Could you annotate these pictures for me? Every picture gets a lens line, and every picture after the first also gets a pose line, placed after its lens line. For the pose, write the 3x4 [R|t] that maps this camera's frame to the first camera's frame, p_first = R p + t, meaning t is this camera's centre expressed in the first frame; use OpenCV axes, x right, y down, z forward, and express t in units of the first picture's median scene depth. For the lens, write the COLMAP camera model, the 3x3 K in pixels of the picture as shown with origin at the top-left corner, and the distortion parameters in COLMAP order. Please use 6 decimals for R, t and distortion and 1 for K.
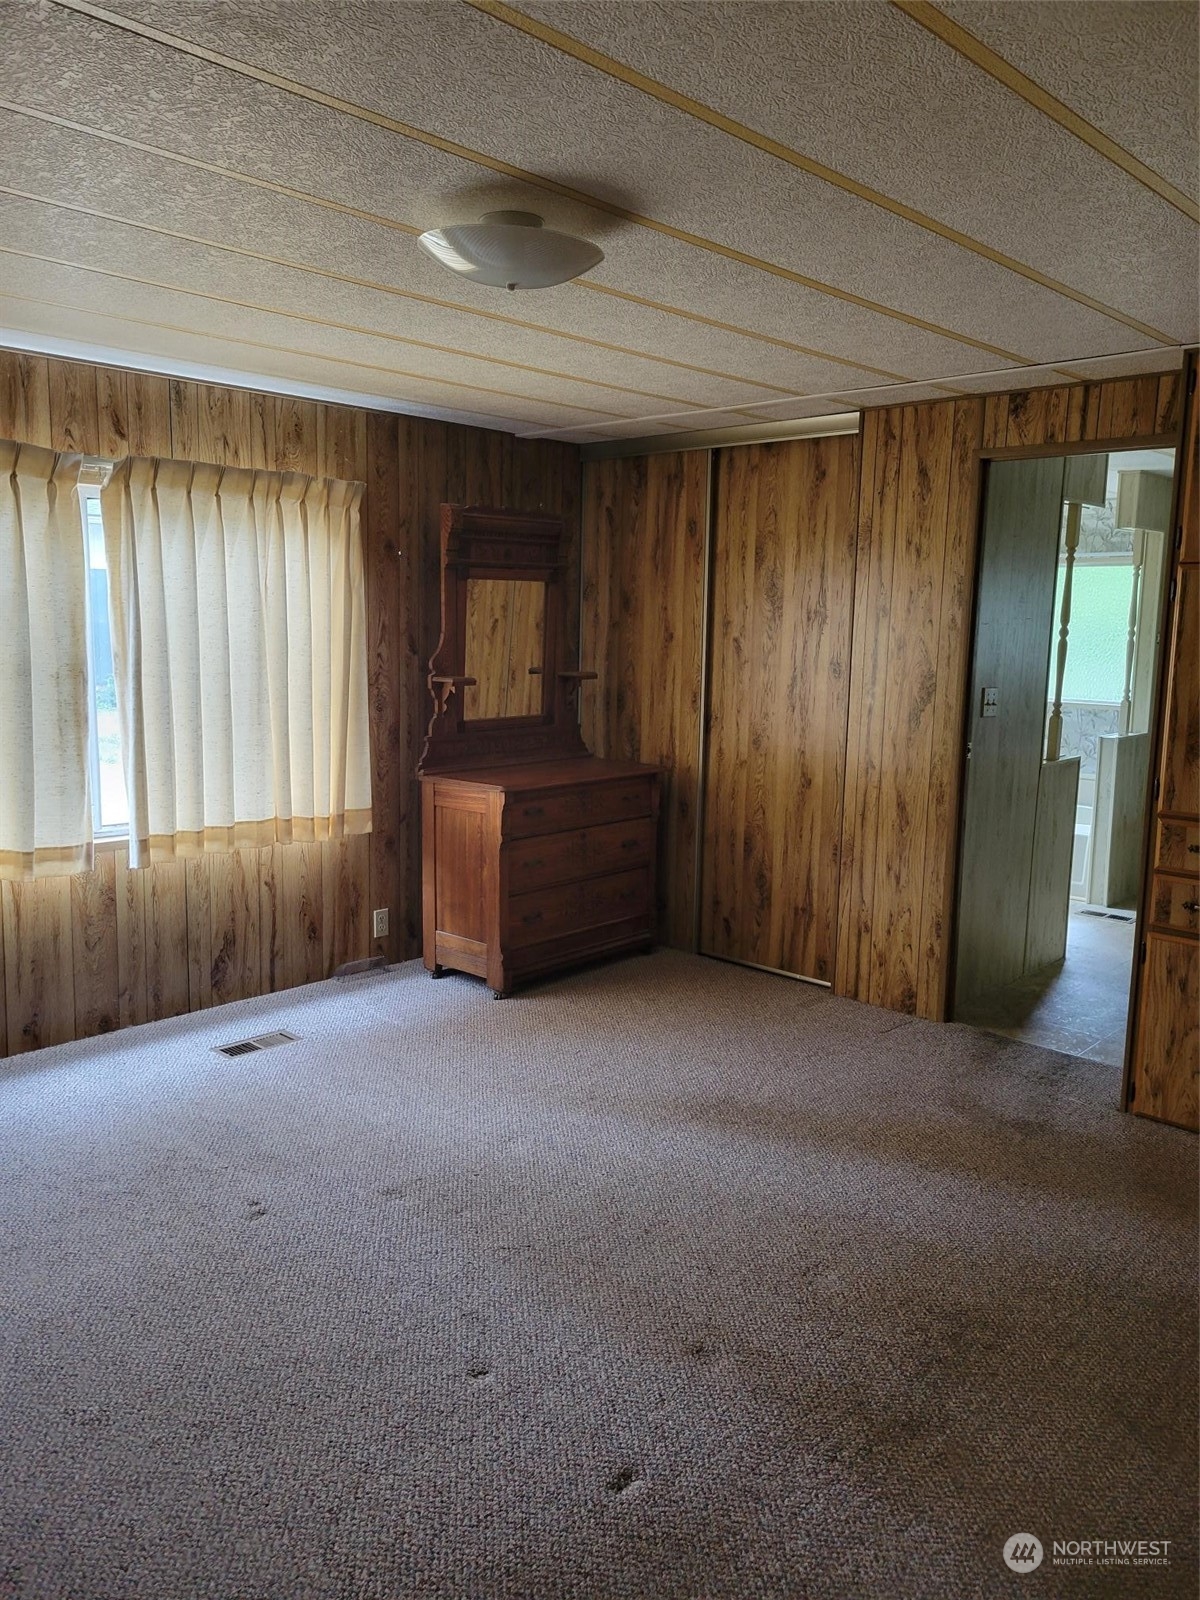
lens RADIAL K [[1187.5, 0, 596.9], [0, 1187.5, 798.9], [0, 0, 1]] dist [0.053880, -0.046141]
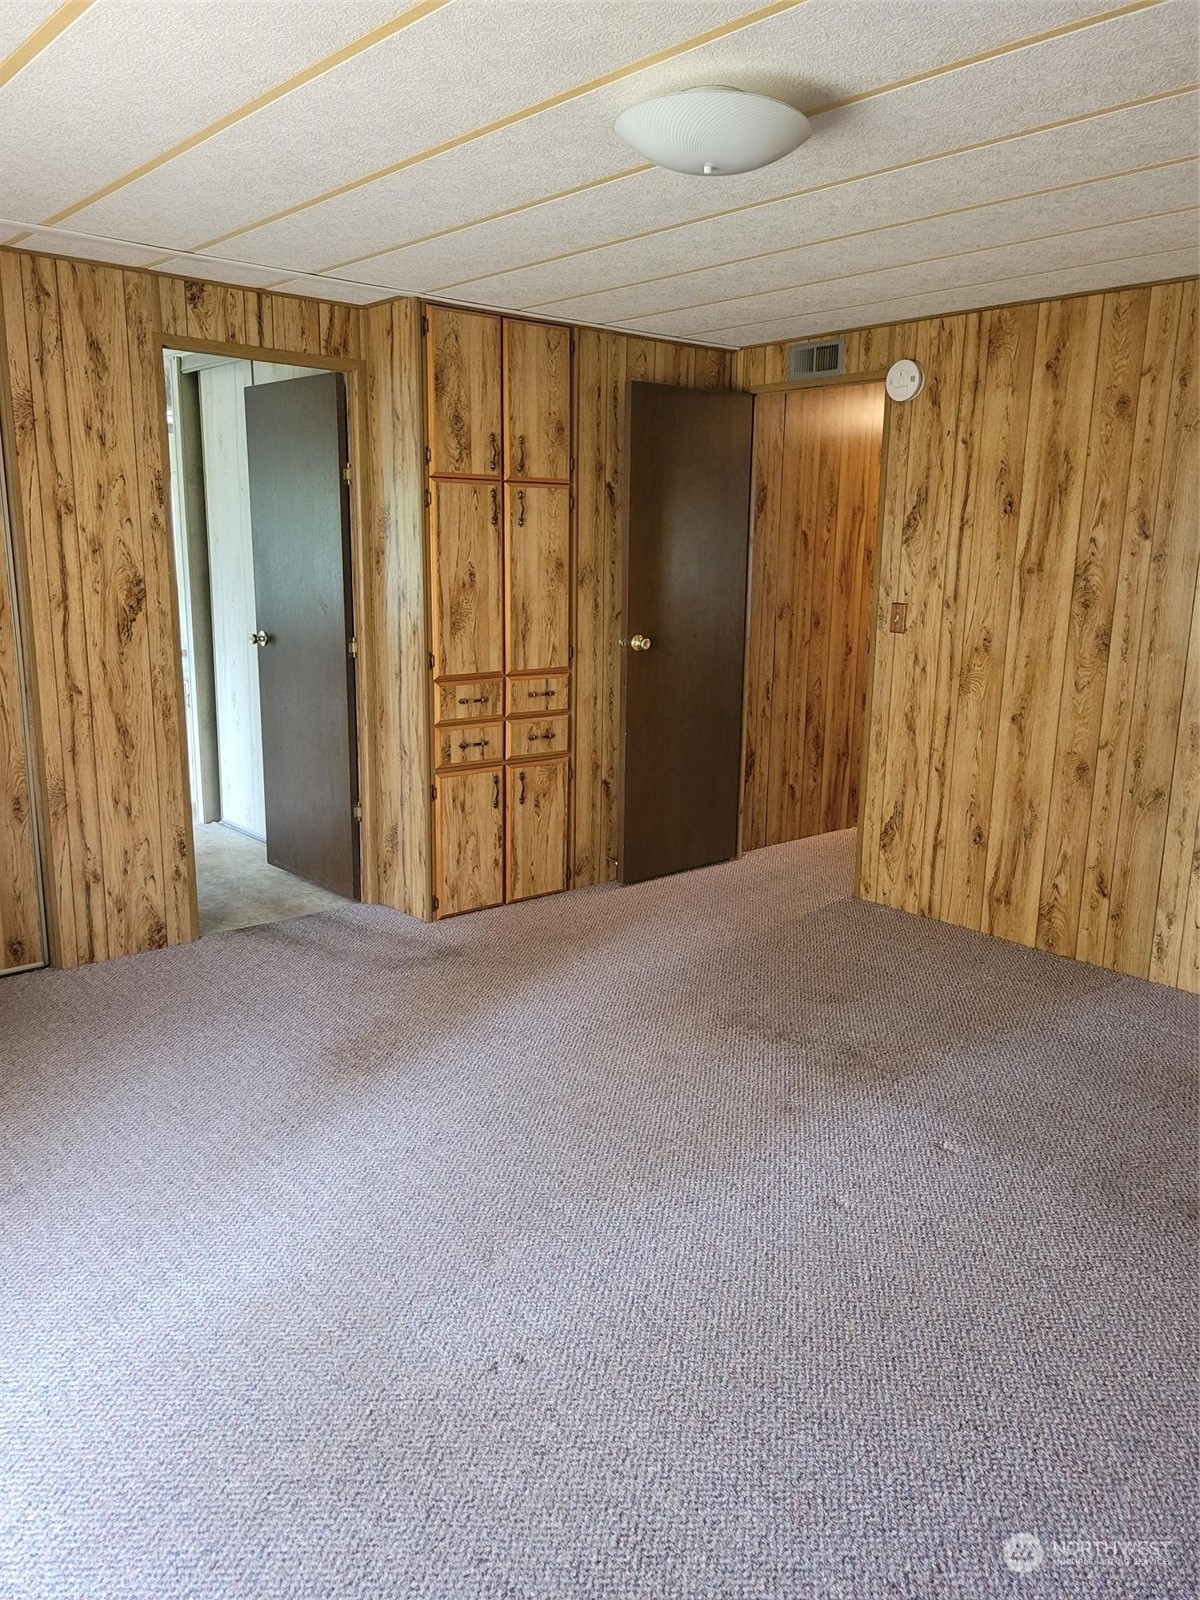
lens RADIAL K [[1187.5, 0, 596.9], [0, 1187.5, 798.9], [0, 0, 1]] dist [0.053880, -0.046141]
pose [[0.098402, -0.230586, 0.968064, -0.609266], [0.136568, 0.966710, 0.216381, -0.092141], [-0.985731, 0.110914, 0.126617, 0.557619]]
